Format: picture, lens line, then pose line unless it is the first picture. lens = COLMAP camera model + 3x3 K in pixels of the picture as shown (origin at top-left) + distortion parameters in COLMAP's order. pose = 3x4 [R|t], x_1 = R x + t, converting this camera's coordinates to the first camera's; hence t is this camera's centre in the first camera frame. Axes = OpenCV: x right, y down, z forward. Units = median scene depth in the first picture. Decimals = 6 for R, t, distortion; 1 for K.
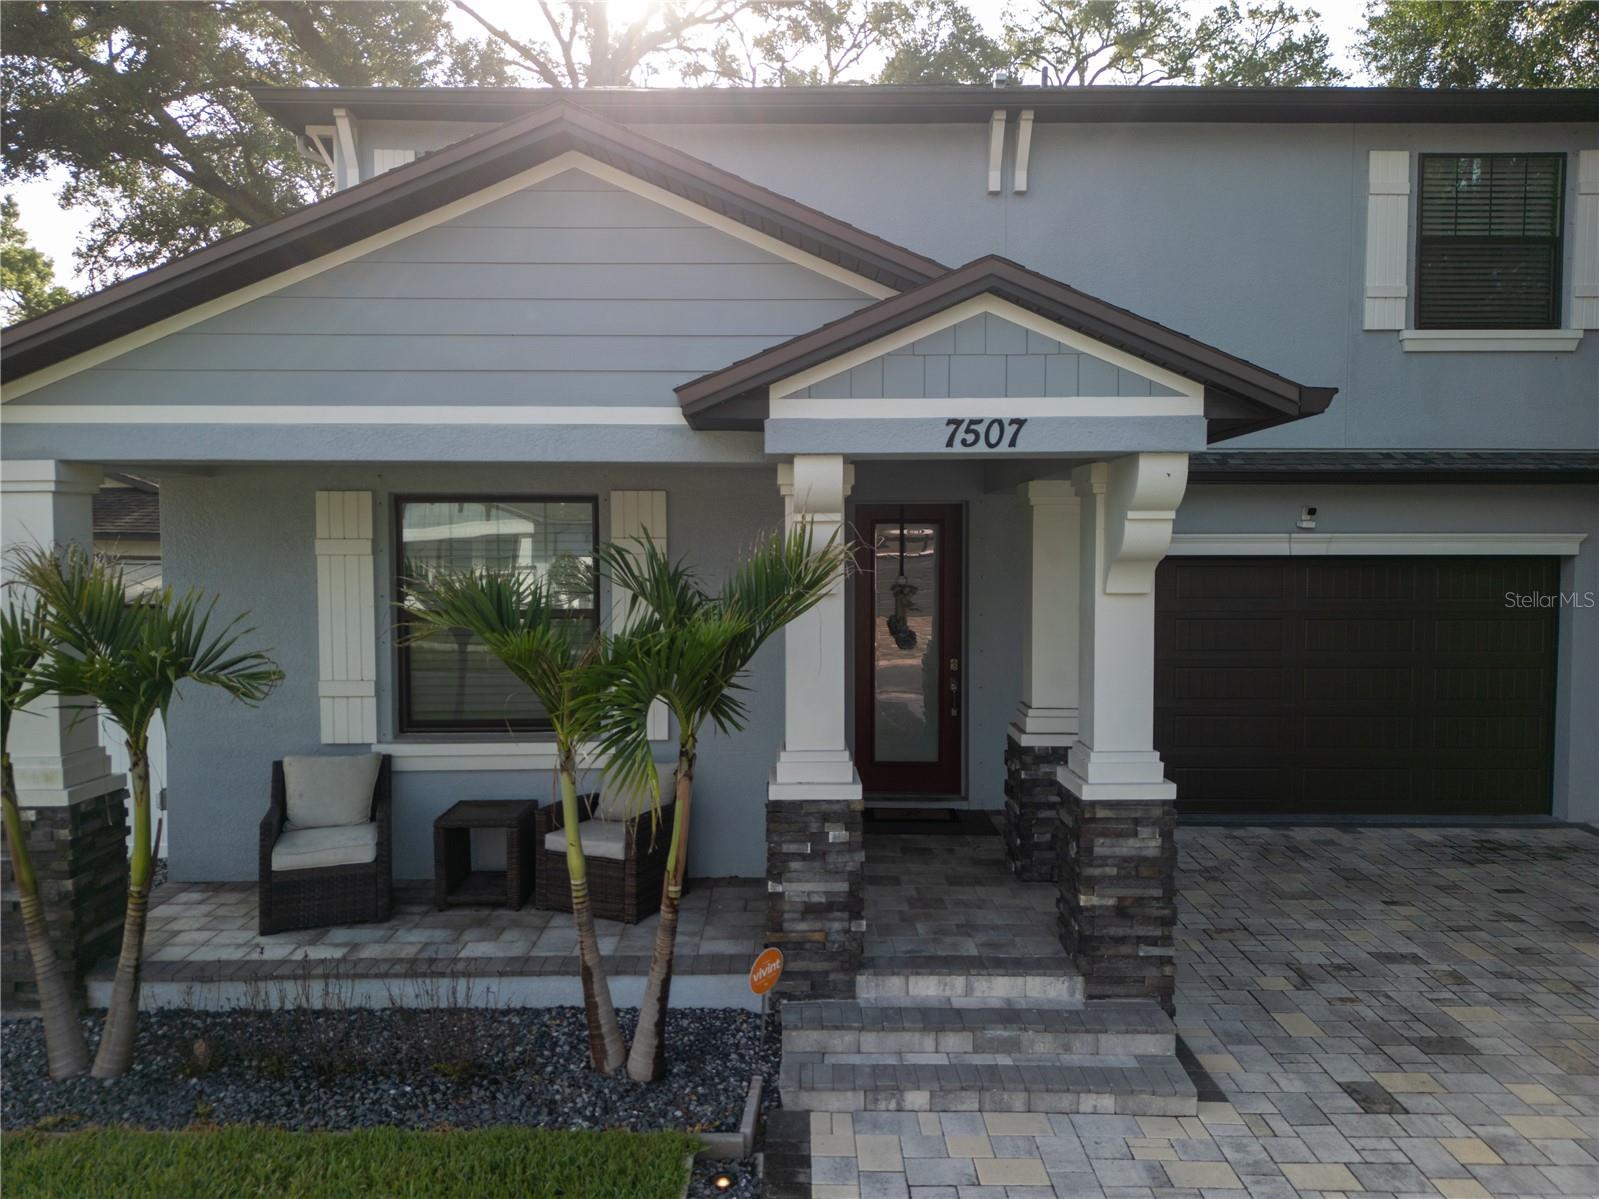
lens RADIAL K [[1121.9, 0, 802.1], [0, 1121.9, 603.5], [0, 0, 1]] dist [0.078783, -0.083136]
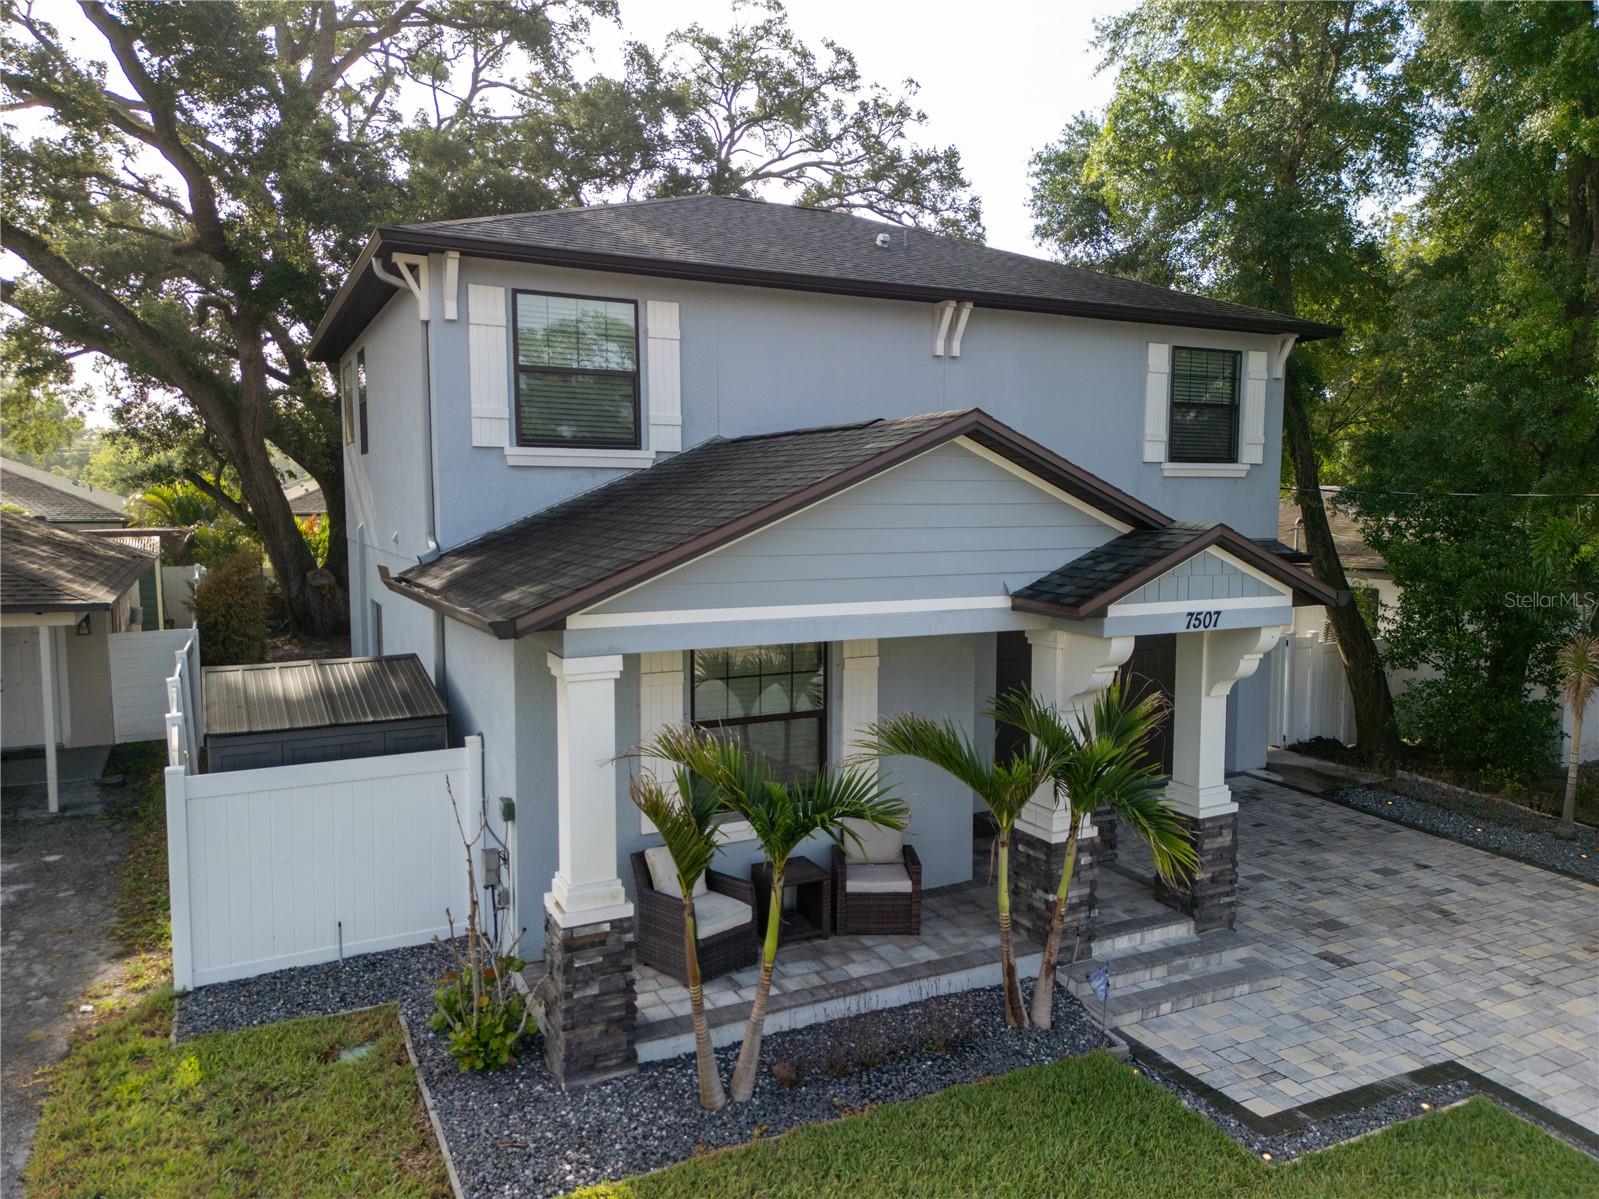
lens RADIAL K [[1121.9, 0, 802.1], [0, 1121.9, 603.5], [0, 0, 1]] dist [0.078783, -0.083136]
pose [[0.893358, -0.038793, 0.447668, -1.023315], [0.017351, 0.998502, 0.051899, -0.244572], [-0.449011, -0.038597, 0.892692, -0.235891]]
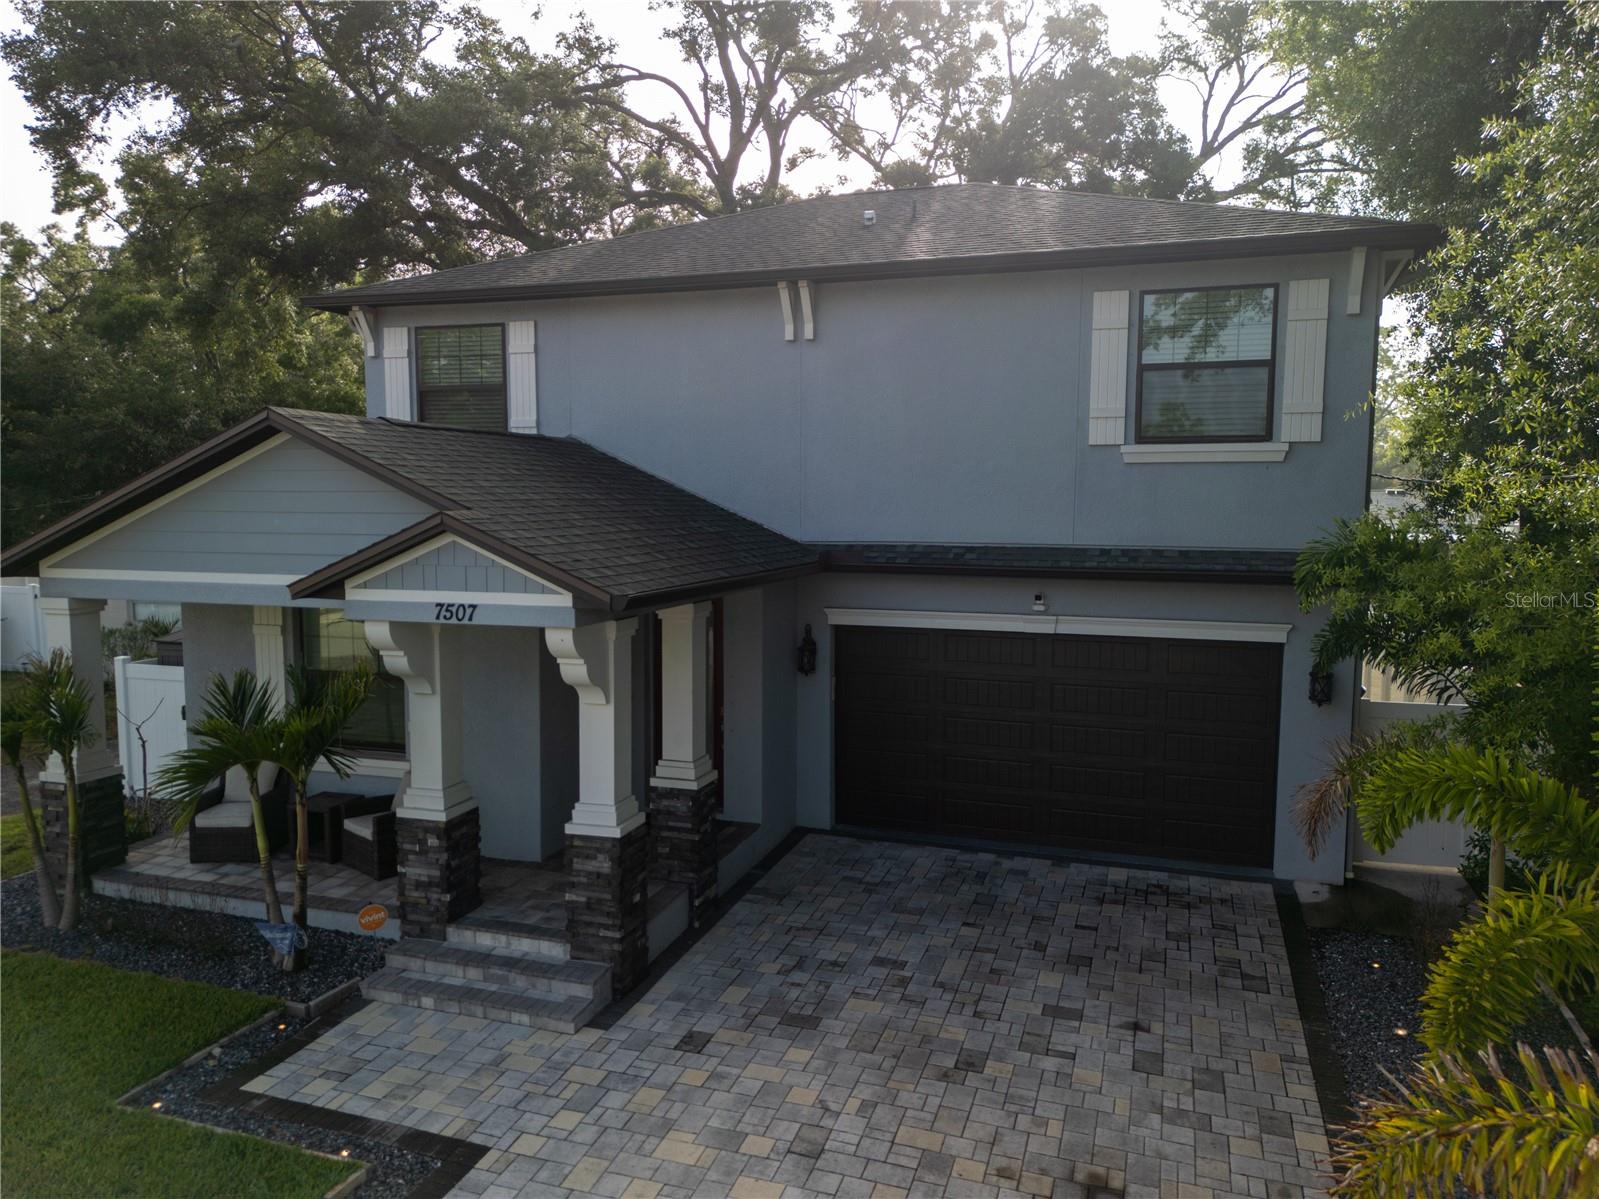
lens RADIAL K [[1125.5, 0, 802.6], [0, 1125.5, 604.7], [0, 0, 1]] dist [0.085040, -0.080277]
pose [[0.947526, 0.034347, -0.317827, 1.039484], [-0.019326, 0.998547, 0.050297, -0.226574], [0.319093, -0.041515, 0.946814, -0.368552]]
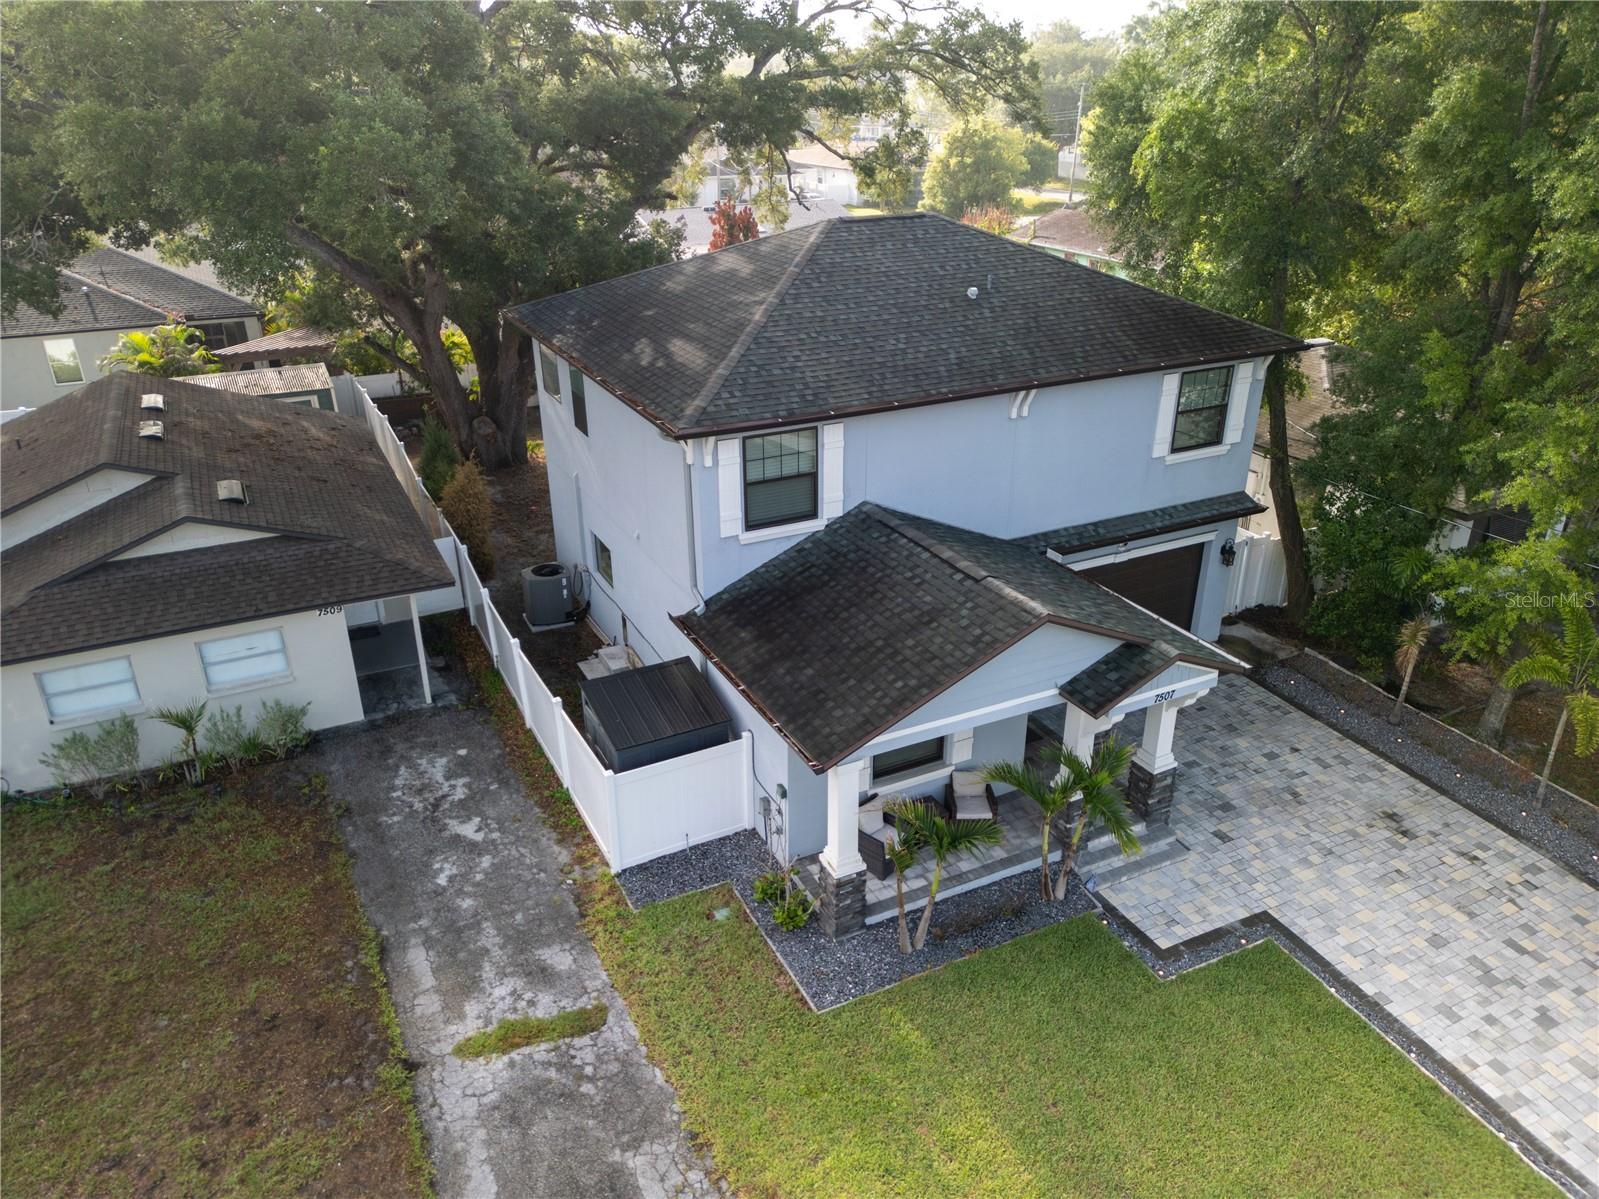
lens RADIAL K [[1121.9, 0, 802.1], [0, 1121.9, 603.5], [0, 0, 1]] dist [0.078783, -0.083136]
pose [[0.894533, -0.190800, 0.404236, -1.718422], [0.022126, 0.922117, 0.386277, -1.427904], [-0.446454, -0.336593, 0.829086, -0.931422]]
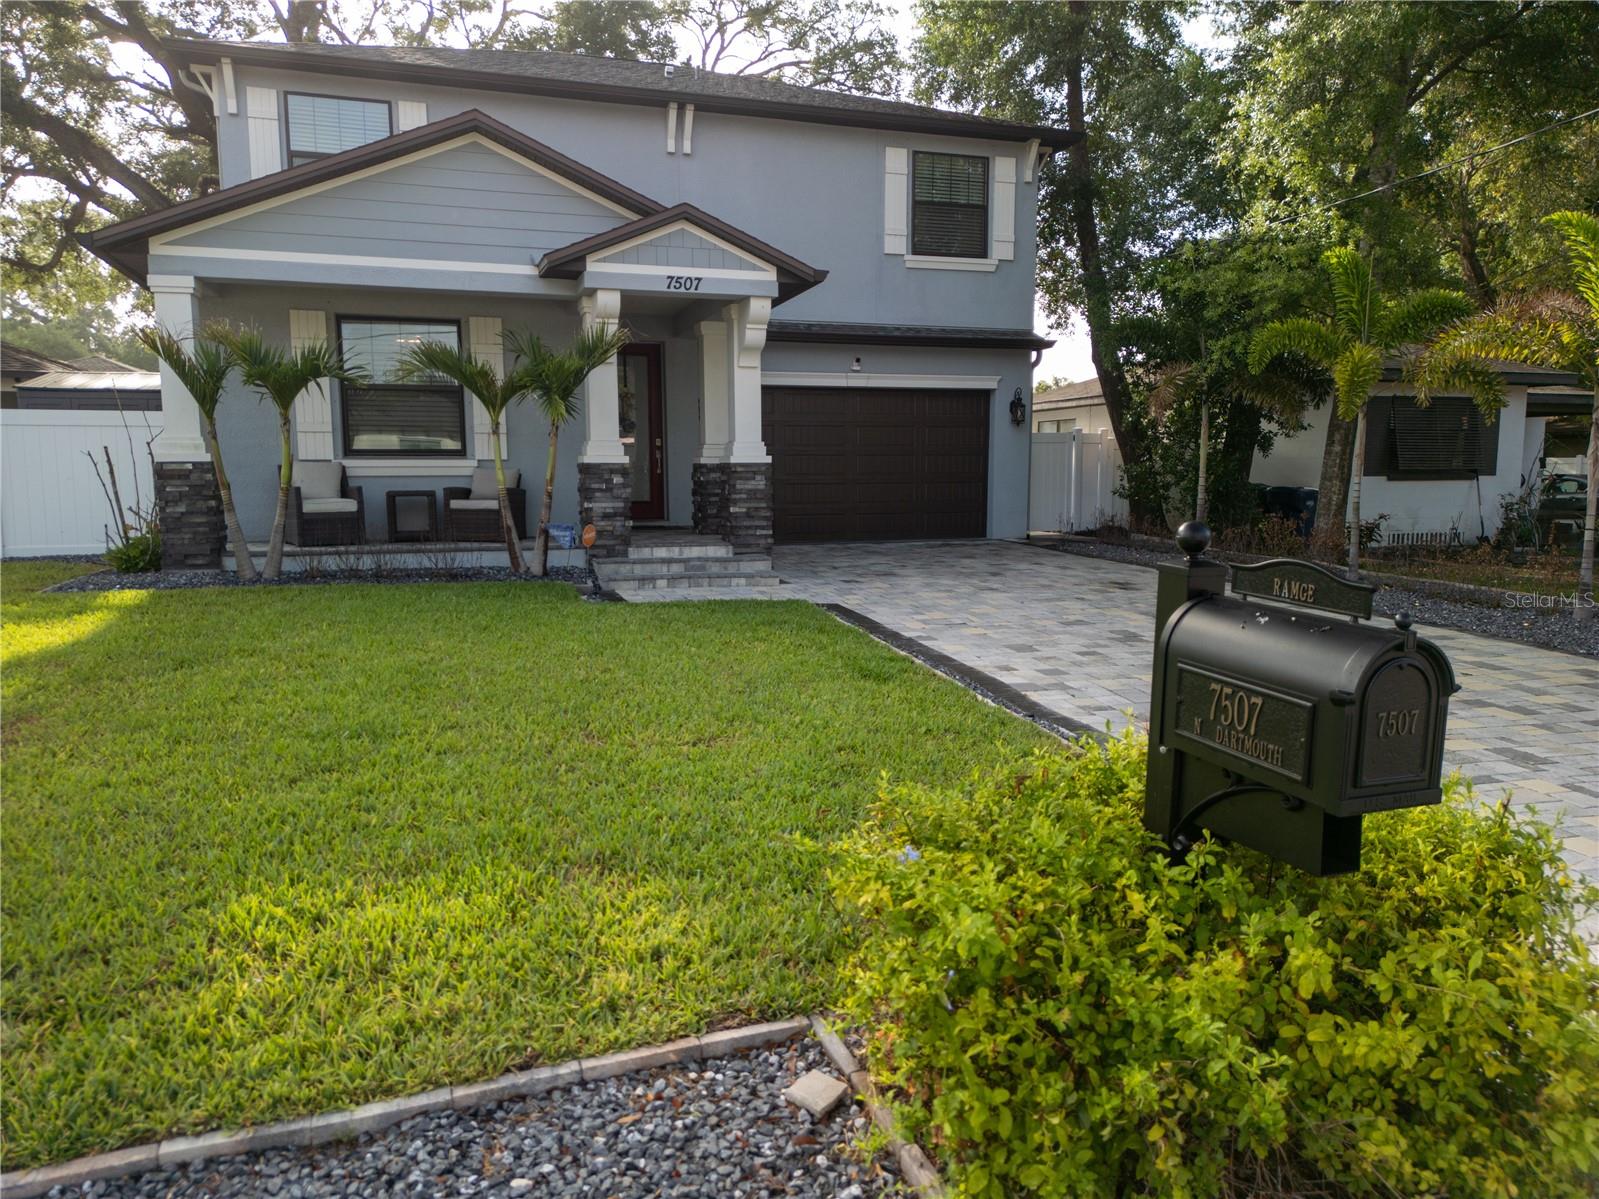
lens RADIAL K [[1121.9, 0, 802.1], [0, 1121.9, 603.5], [0, 0, 1]] dist [0.078783, -0.083136]
pose [[0.955168, -0.036882, 0.293758, -0.262313], [0.016843, 0.997373, 0.070458, 0.291297], [-0.295585, -0.062351, 0.953279, -1.105703]]
